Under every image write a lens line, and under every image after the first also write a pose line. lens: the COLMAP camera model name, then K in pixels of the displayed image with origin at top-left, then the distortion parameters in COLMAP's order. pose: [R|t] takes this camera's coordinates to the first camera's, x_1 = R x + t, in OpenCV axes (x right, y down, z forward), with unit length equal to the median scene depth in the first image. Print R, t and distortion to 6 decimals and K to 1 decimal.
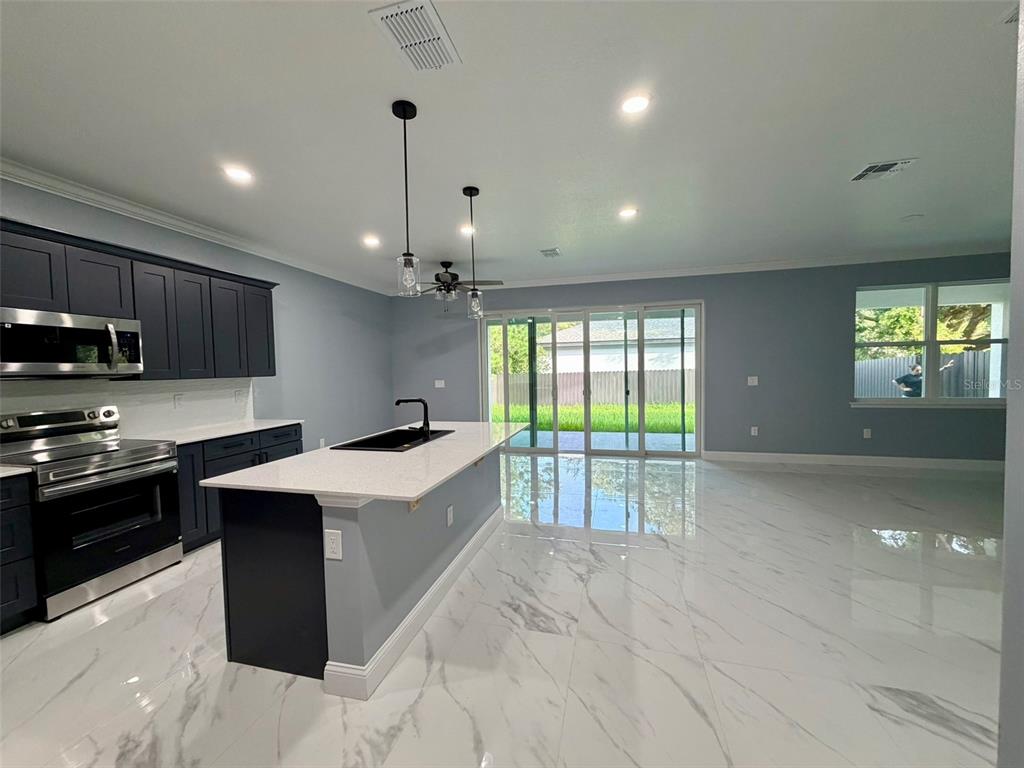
lens RADIAL K [[409.9, 0, 512.5], [0, 409.9, 384.8], [0, 0, 1]] dist [-0.002983, -0.001202]
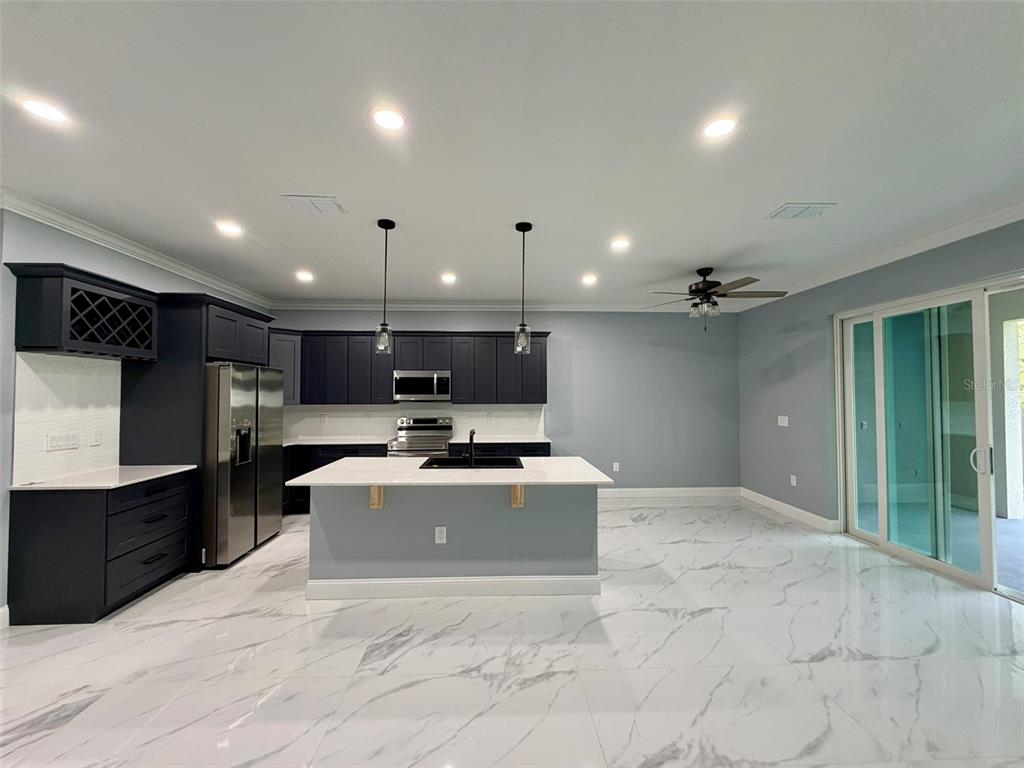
lens RADIAL K [[409.9, 0, 510.8], [0, 409.9, 385.9], [0, 0, 1]] dist [-0.002983, -0.001202]
pose [[0.287157, -0.000850, -0.957883, 0.927550], [-0.043394, 0.998961, -0.013895, -0.081922], [0.956900, 0.045556, 0.286821, 0.781434]]
